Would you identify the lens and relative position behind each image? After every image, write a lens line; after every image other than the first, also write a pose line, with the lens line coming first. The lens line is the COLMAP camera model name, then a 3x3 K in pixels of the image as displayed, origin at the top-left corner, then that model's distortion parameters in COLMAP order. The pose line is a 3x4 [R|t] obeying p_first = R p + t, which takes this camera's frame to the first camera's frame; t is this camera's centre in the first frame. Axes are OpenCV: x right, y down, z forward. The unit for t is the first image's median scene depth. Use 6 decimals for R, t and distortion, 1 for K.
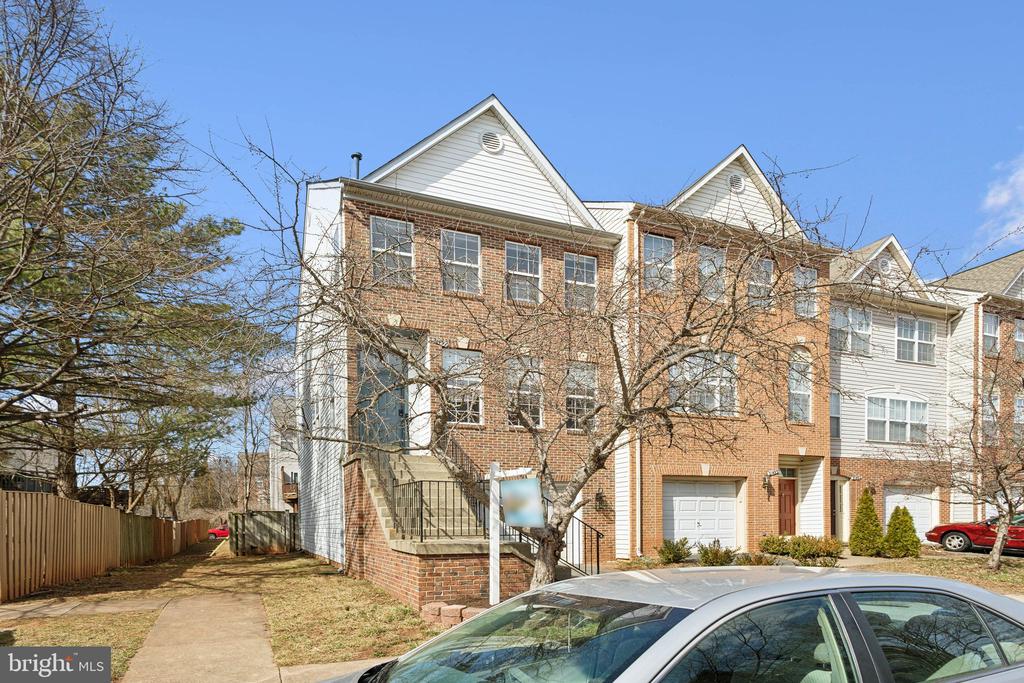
lens RADIAL K [[481.0, 0, 509.8], [0, 481.0, 349.7], [0, 0, 1]] dist [0.009180, -0.000977]
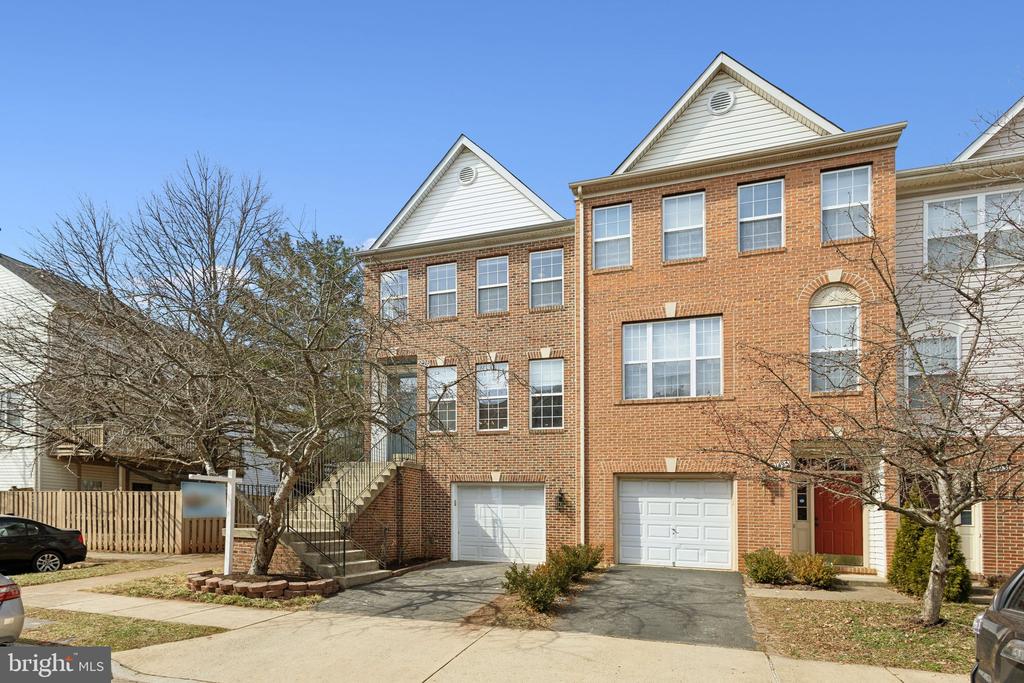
lens RADIAL K [[464.5, 0, 483.9], [0, 464.5, 334.9], [0, 0, 1]] dist [0.010729, 0.000174]
pose [[0.786733, -0.198592, -0.584476, 0.635004], [0.175900, 0.979705, -0.096112, 0.047884], [0.591701, -0.027195, 0.805698, 0.159729]]
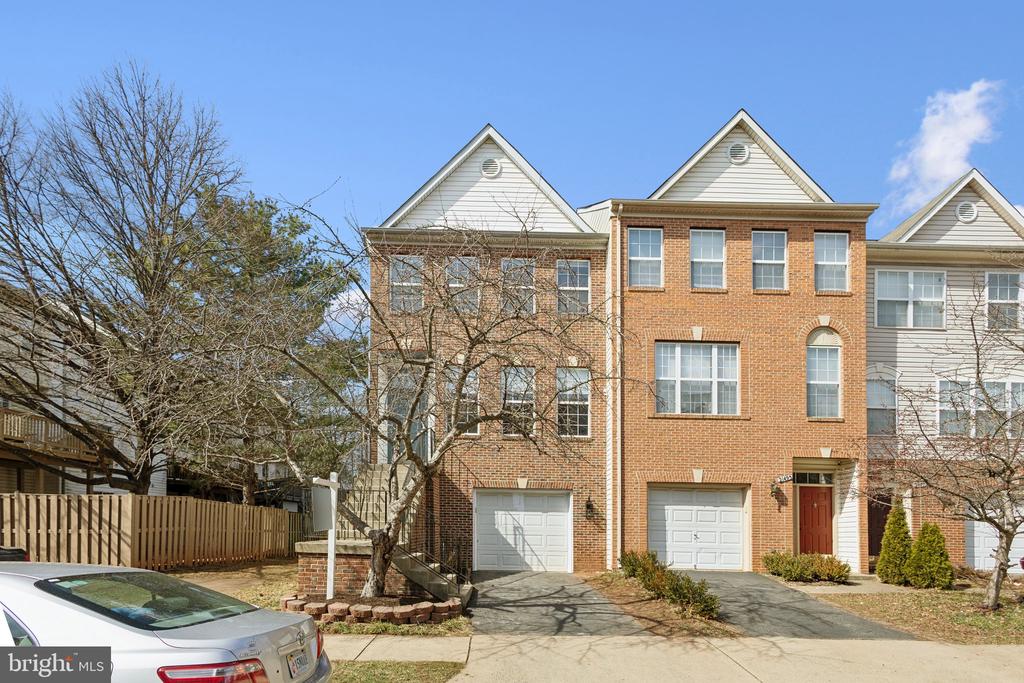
lens RADIAL K [[470.9, 0, 511.3], [0, 470.9, 340.4], [0, 0, 1]] dist [0.011036, -0.001108]
pose [[0.939196, -0.101163, -0.328142, 0.372196], [0.089860, 0.994725, -0.049470, 0.007886], [0.331416, 0.016975, 0.943332, 0.039754]]
